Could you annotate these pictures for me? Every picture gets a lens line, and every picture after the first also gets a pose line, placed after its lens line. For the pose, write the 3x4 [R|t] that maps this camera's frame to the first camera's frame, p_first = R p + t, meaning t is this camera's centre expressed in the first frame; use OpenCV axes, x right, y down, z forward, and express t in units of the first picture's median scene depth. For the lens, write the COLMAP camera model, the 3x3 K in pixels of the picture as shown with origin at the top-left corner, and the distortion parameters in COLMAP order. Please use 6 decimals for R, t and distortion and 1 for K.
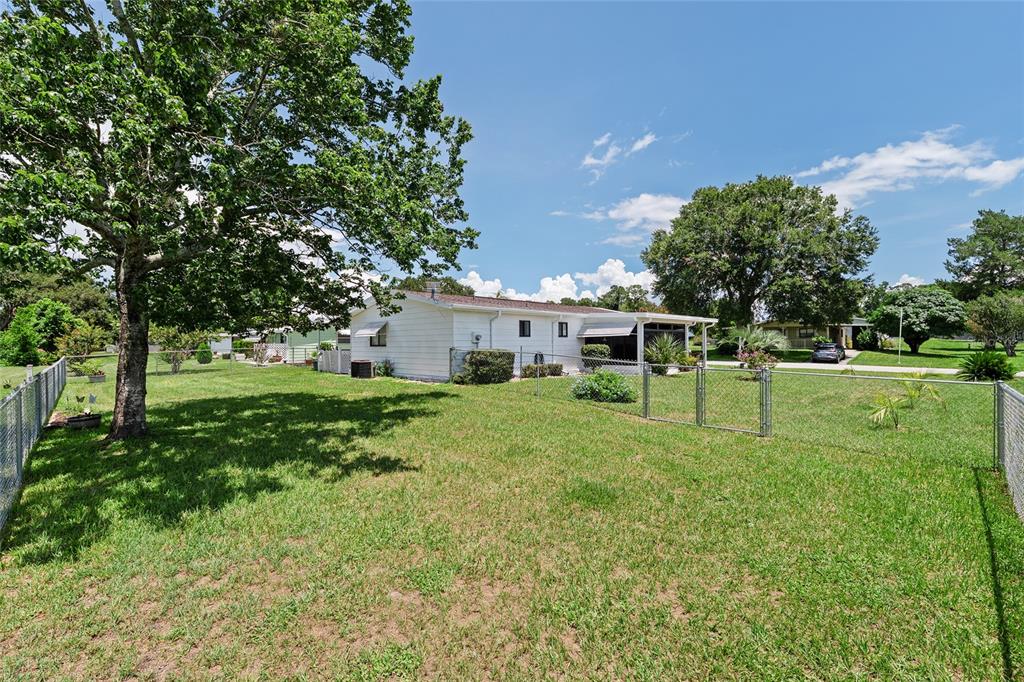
lens RADIAL K [[450.5, 0, 503.2], [0, 450.5, 342.1], [0, 0, 1]] dist [-0.003028, -0.001341]
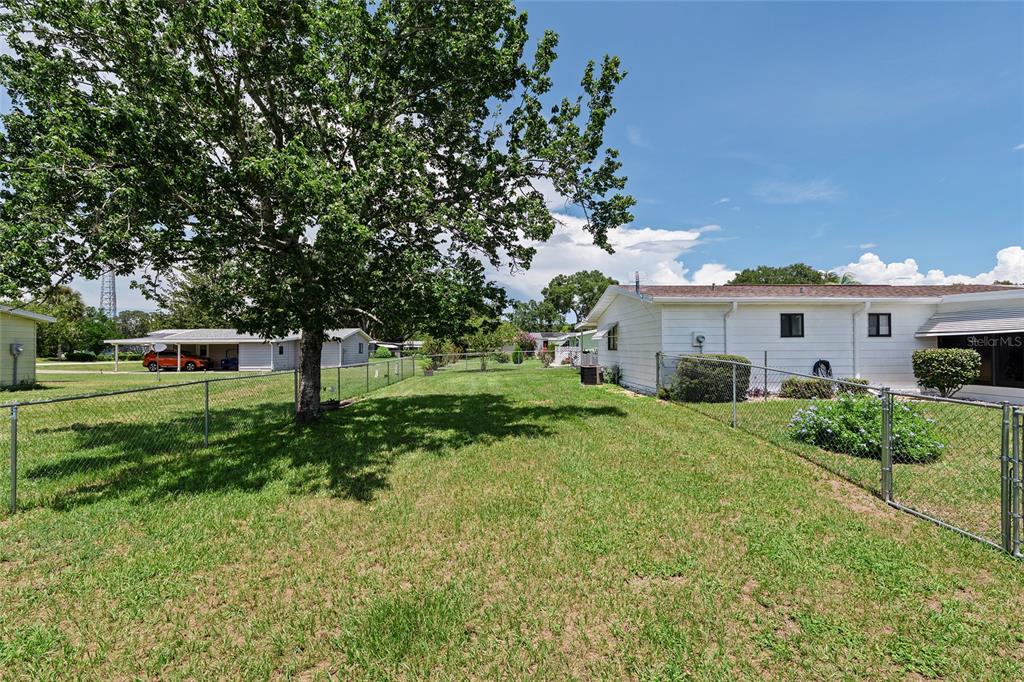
lens RADIAL K [[450.5, 0, 513.2], [0, 450.5, 344.0], [0, 0, 1]] dist [-0.003028, -0.001341]
pose [[0.728800, -0.003427, -0.684718, 0.211109], [0.002391, 0.999994, -0.002460, -0.001113], [0.684722, 0.000156, 0.728804, 0.218080]]
